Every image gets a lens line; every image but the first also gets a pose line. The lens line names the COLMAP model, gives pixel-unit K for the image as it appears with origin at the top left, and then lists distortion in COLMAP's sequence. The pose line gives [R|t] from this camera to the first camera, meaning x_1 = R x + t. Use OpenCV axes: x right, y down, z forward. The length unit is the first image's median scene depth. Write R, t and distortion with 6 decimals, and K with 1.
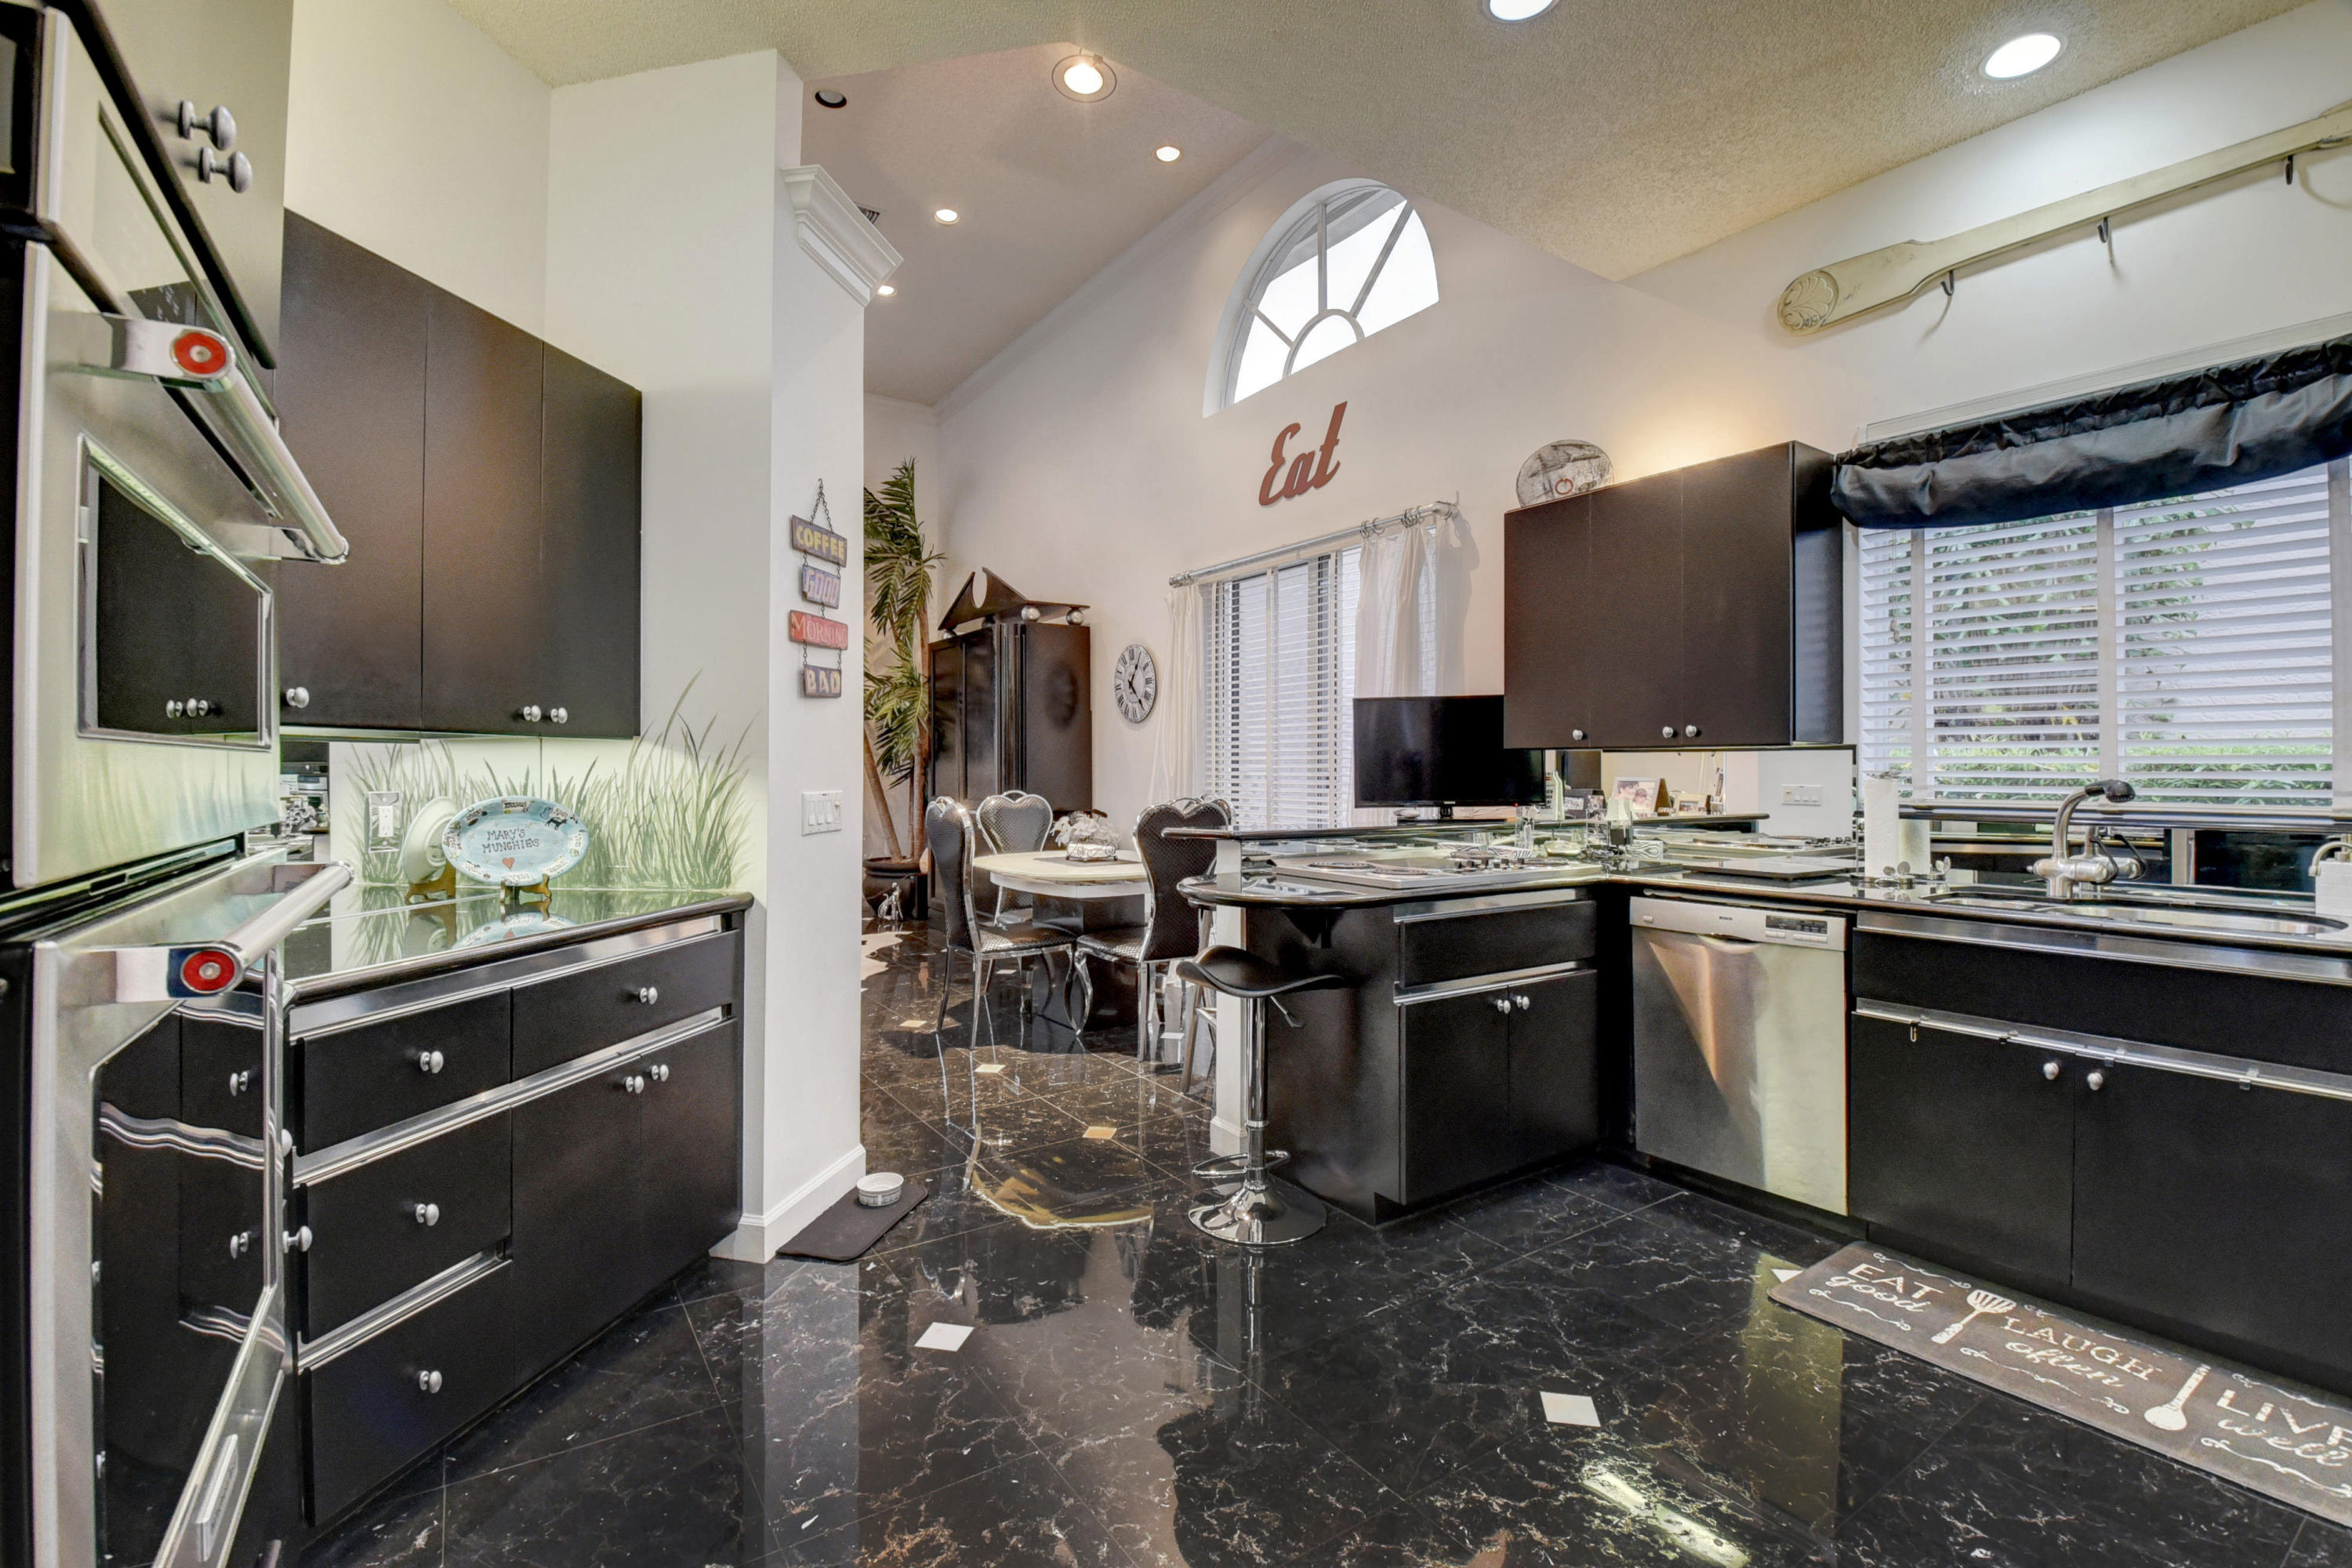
lens RADIAL K [[1027.6, 0, 1173.4], [0, 1027.6, 763.5], [0, 0, 1]] dist [-0.002628, -0.012986]
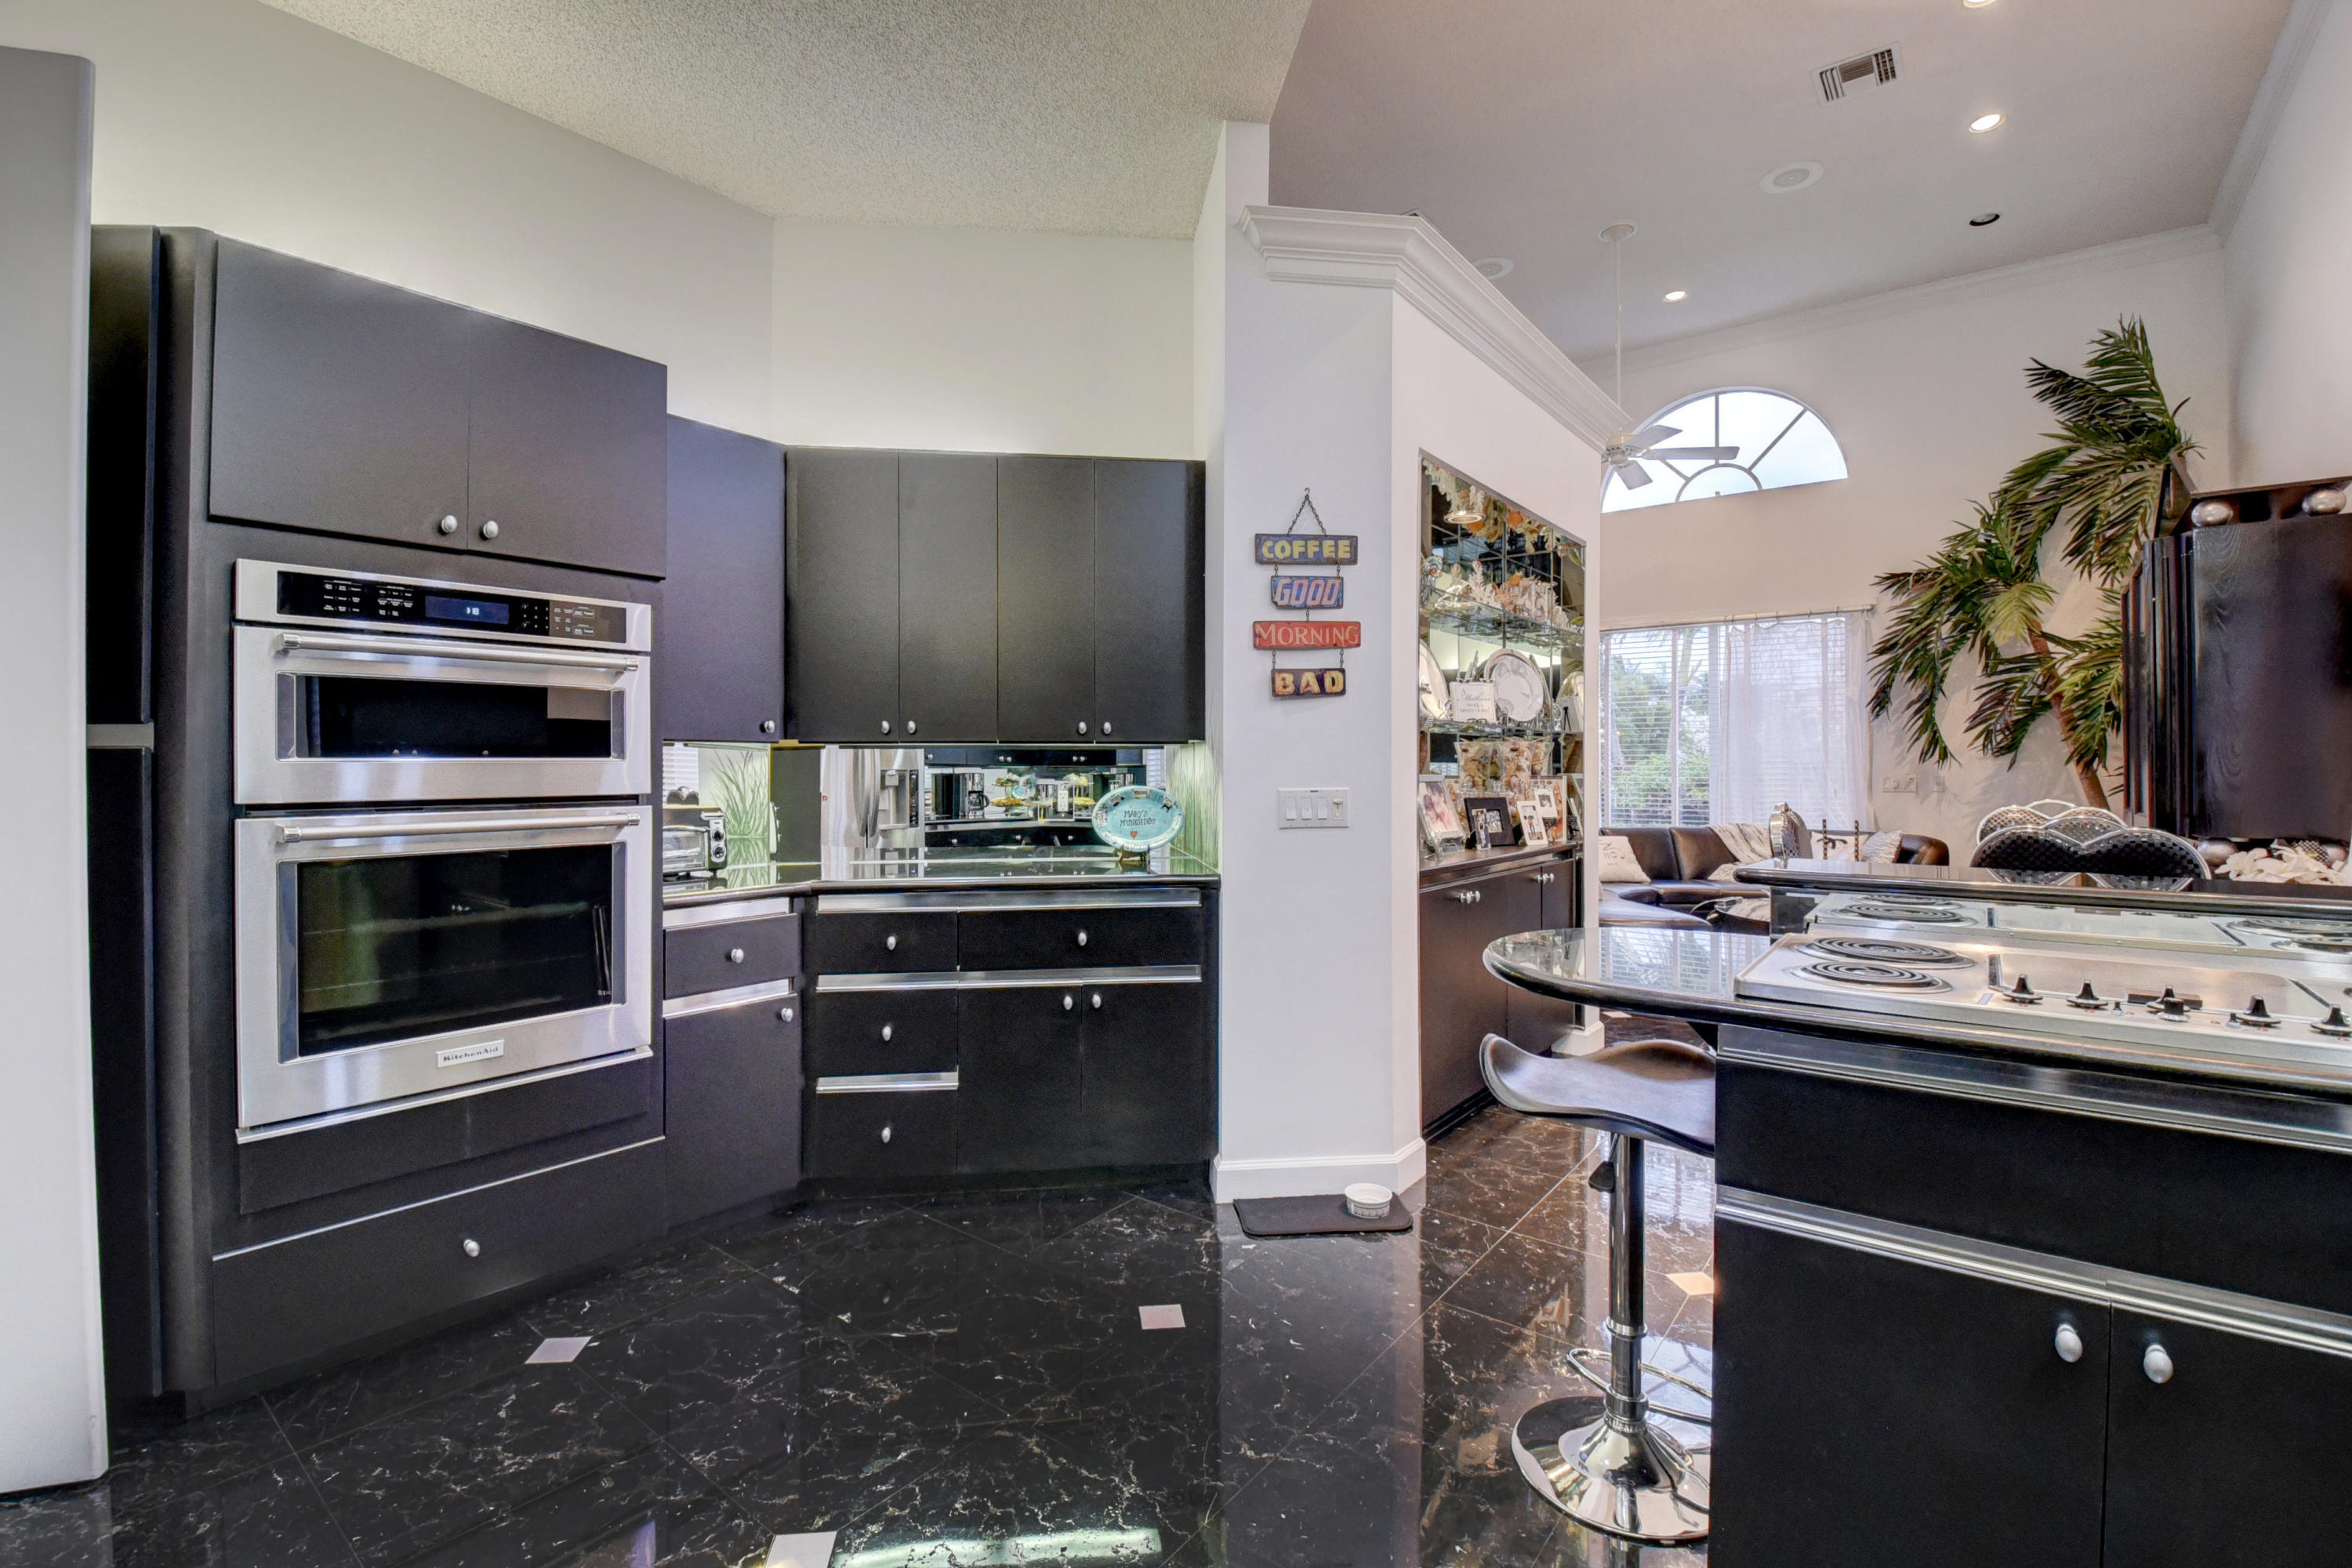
lens RADIAL K [[1027.6, 0, 1172.3], [0, 1027.6, 763.2], [0, 0, 1]] dist [-0.002628, -0.012986]
pose [[0.301259, -0.003195, -0.953537, 0.412810], [0.004875, 0.999986, -0.001811, 0.002277], [0.953530, -0.004103, 0.301270, 0.377821]]
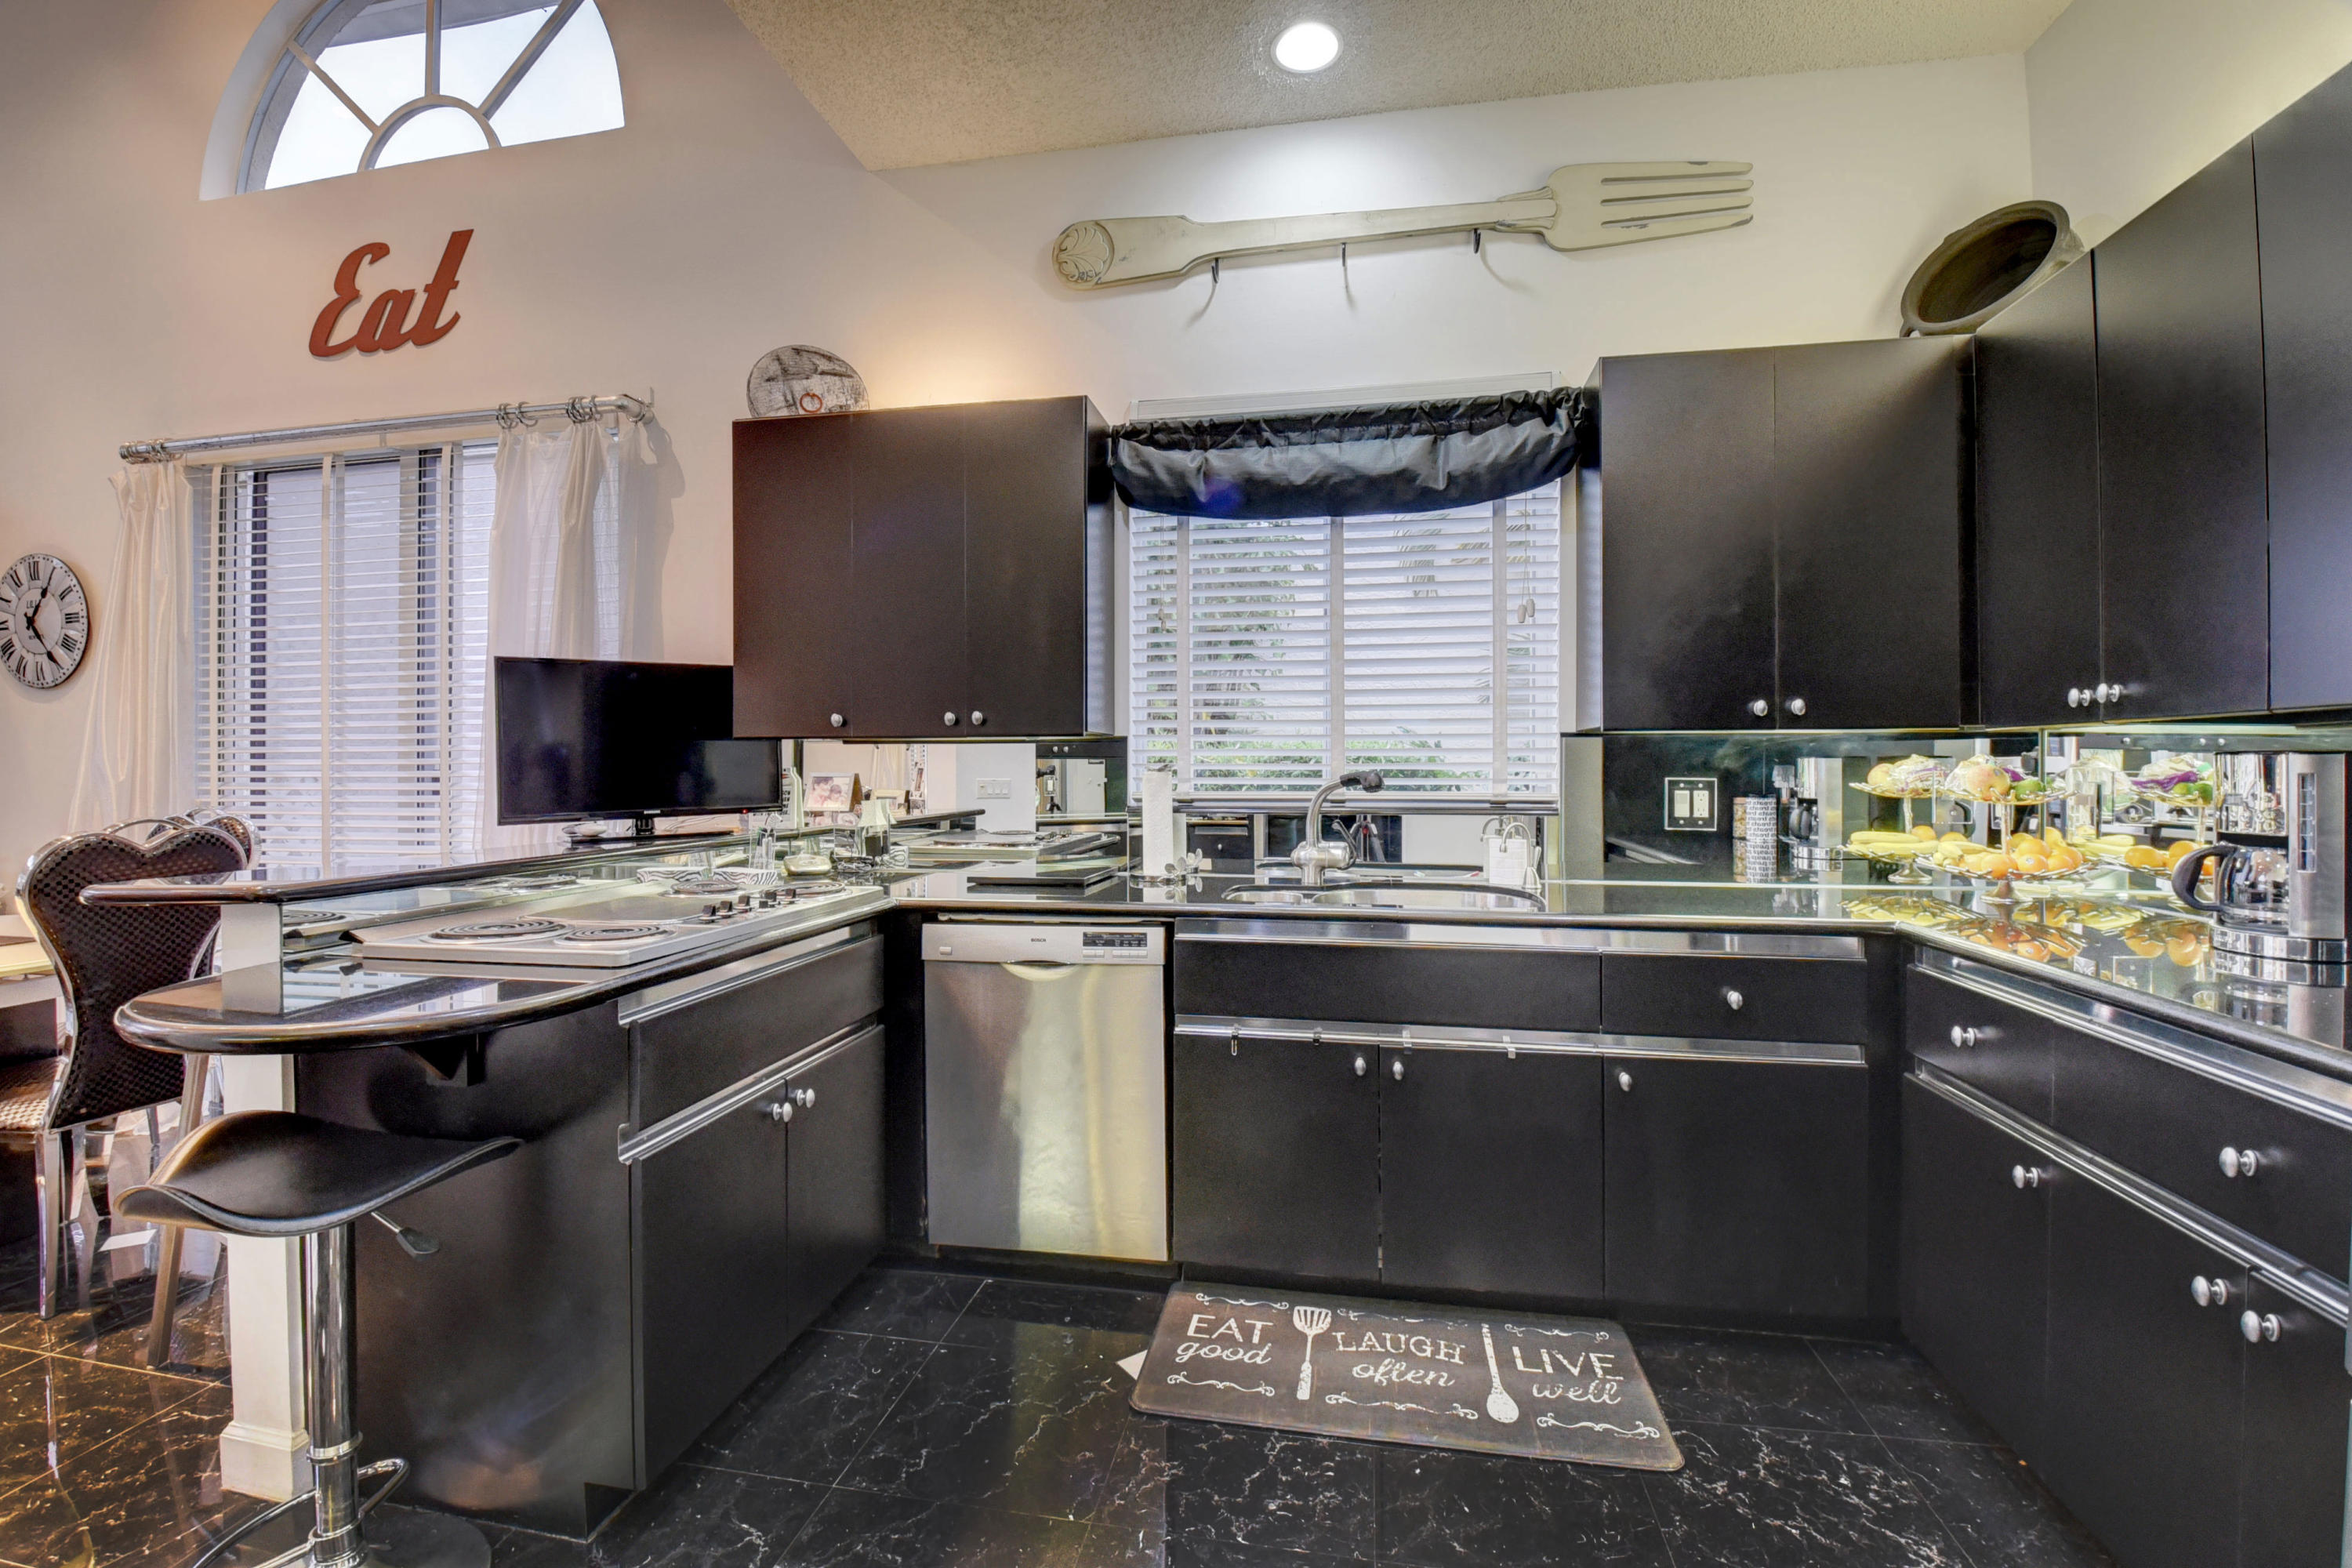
lens RADIAL K [[1027.6, 0, 1160.7], [0, 1027.6, 761.2], [0, 0, 1]] dist [-0.002628, -0.012986]
pose [[0.705446, -0.003398, 0.708756, 0.011625], [0.001441, 0.999993, 0.003360, 0.000954], [-0.708762, -0.001349, 0.705446, 0.238553]]
